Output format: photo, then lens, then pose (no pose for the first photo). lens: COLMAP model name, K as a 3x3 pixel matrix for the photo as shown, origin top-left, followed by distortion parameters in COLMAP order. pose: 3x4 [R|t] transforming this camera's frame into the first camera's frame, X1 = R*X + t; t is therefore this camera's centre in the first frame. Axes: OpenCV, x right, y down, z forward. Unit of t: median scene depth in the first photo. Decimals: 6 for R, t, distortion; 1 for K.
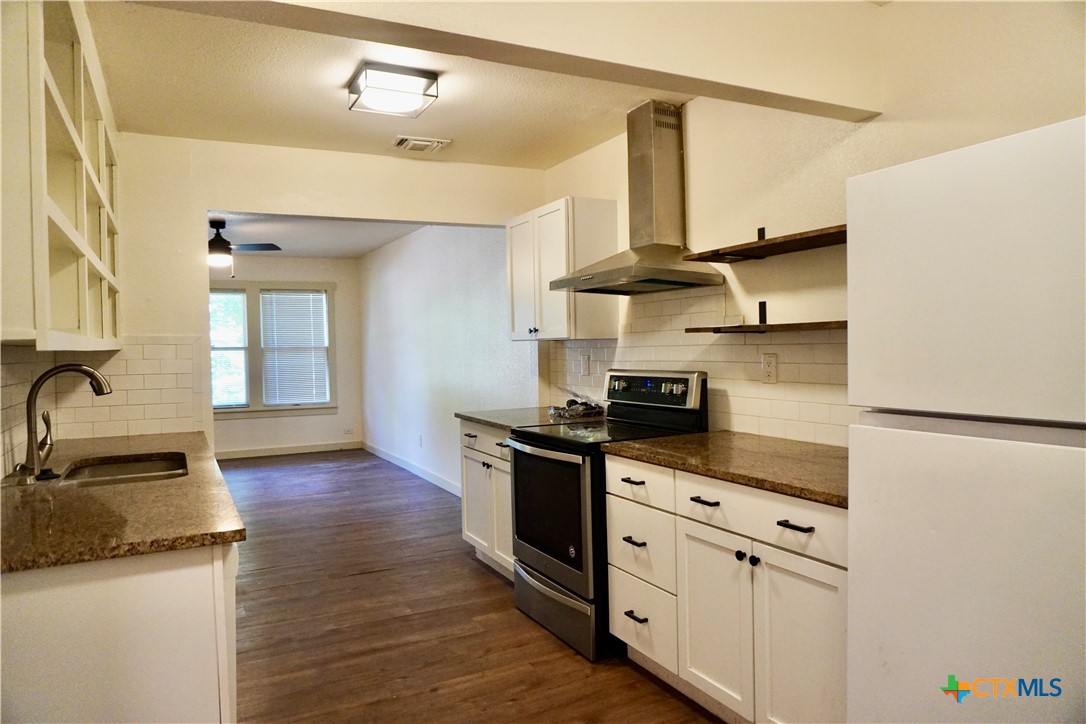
lens RADIAL K [[724.0, 0, 543.0], [0, 724.0, 362.0], [0, 0, 1]] dist [-0.055405, 0.046575]
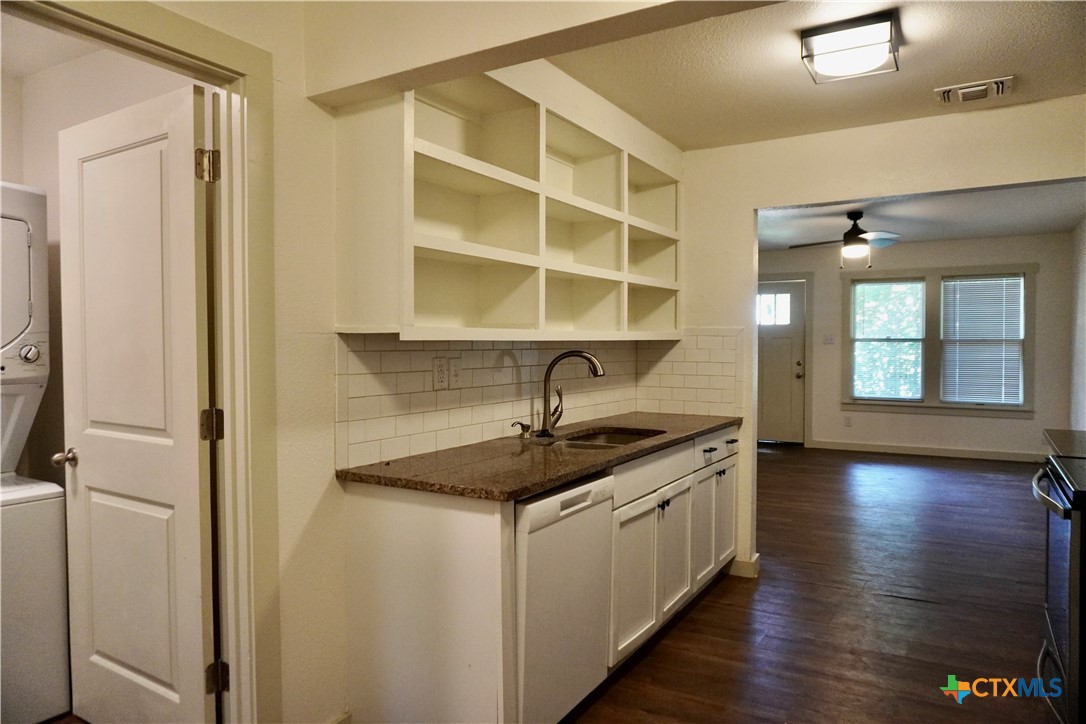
lens RADIAL K [[724.0, 0, 543.0], [0, 724.0, 362.0], [0, 0, 1]] dist [-0.055405, 0.046575]
pose [[0.529702, 0.040363, -0.847223, 0.300555], [-0.028138, 0.999154, 0.030008, -0.010628], [0.847717, 0.007944, 0.530389, 0.193414]]
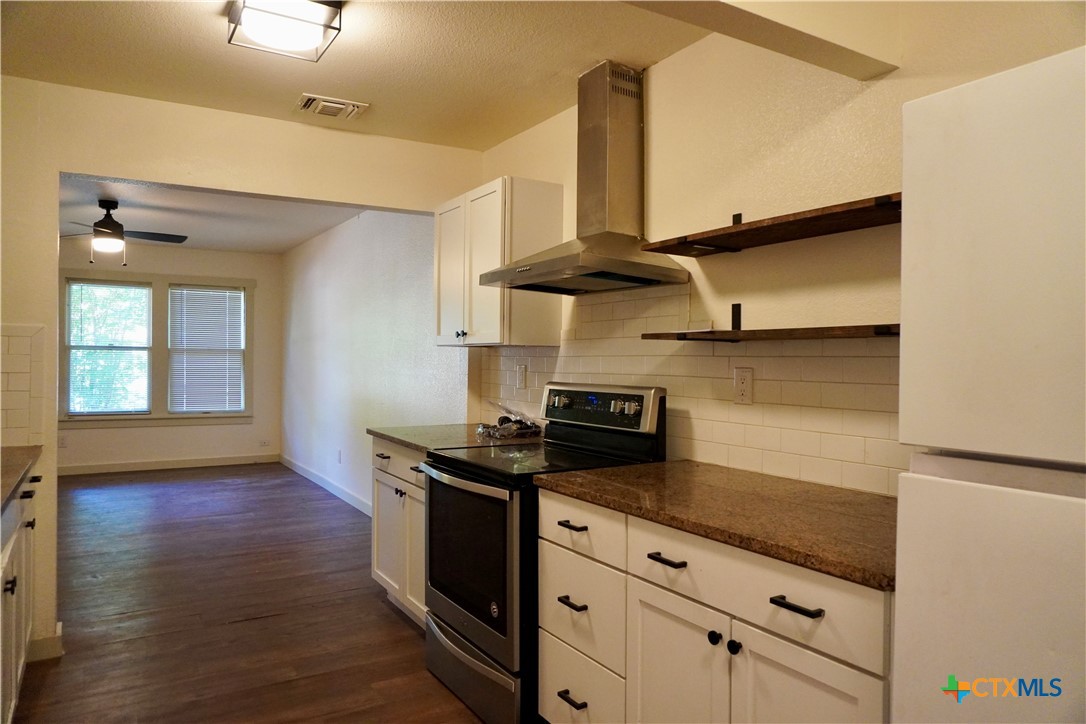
lens RADIAL K [[724.0, 0, 543.0], [0, 724.0, 362.0], [0, 0, 1]] dist [-0.055405, 0.046575]
pose [[0.996648, 0.029613, 0.076266, 0.022265], [-0.028206, 0.999413, -0.019456, 0.003635], [-0.076798, 0.017239, 0.996898, 0.177147]]
